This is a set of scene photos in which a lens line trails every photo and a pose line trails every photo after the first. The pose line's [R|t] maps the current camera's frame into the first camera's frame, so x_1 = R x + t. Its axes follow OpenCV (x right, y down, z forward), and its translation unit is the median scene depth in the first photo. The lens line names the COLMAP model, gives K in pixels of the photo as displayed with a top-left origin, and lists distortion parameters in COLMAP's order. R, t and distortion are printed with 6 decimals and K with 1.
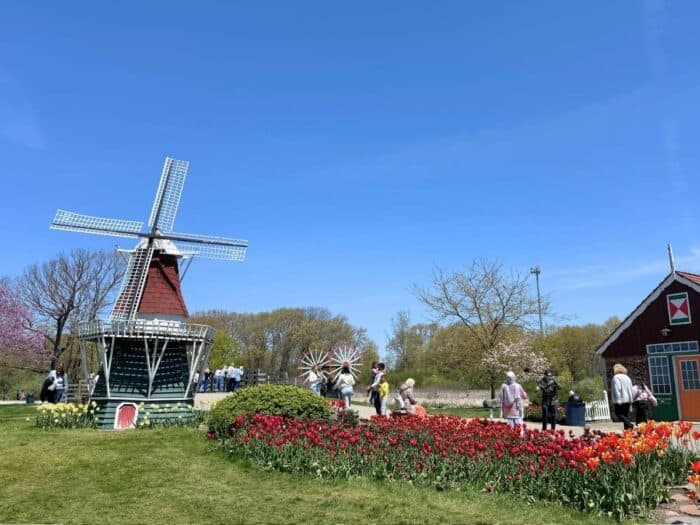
lens RADIAL K [[623.5, 0, 350.0], [0, 623.5, 262.5], [0, 0, 1]] dist [0.040783, -0.001428]
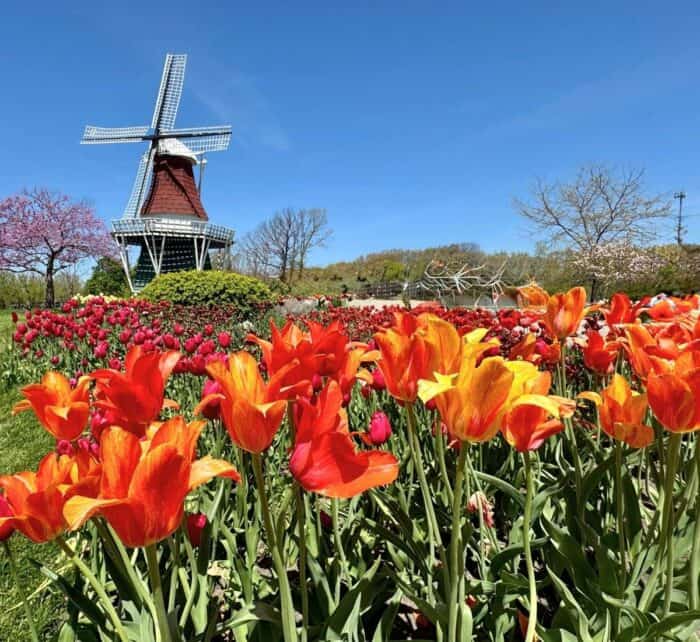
lens RADIAL K [[382.6, 0, 350.0], [0, 382.6, 321.0], [0, 0, 1]] dist [0.000293, -0.000501]
pose [[0.906292, 0.018300, -0.422255, 0.240229], [0.081160, 0.972934, 0.216362, 0.137140], [0.414785, -0.230357, 0.880278, 0.497197]]
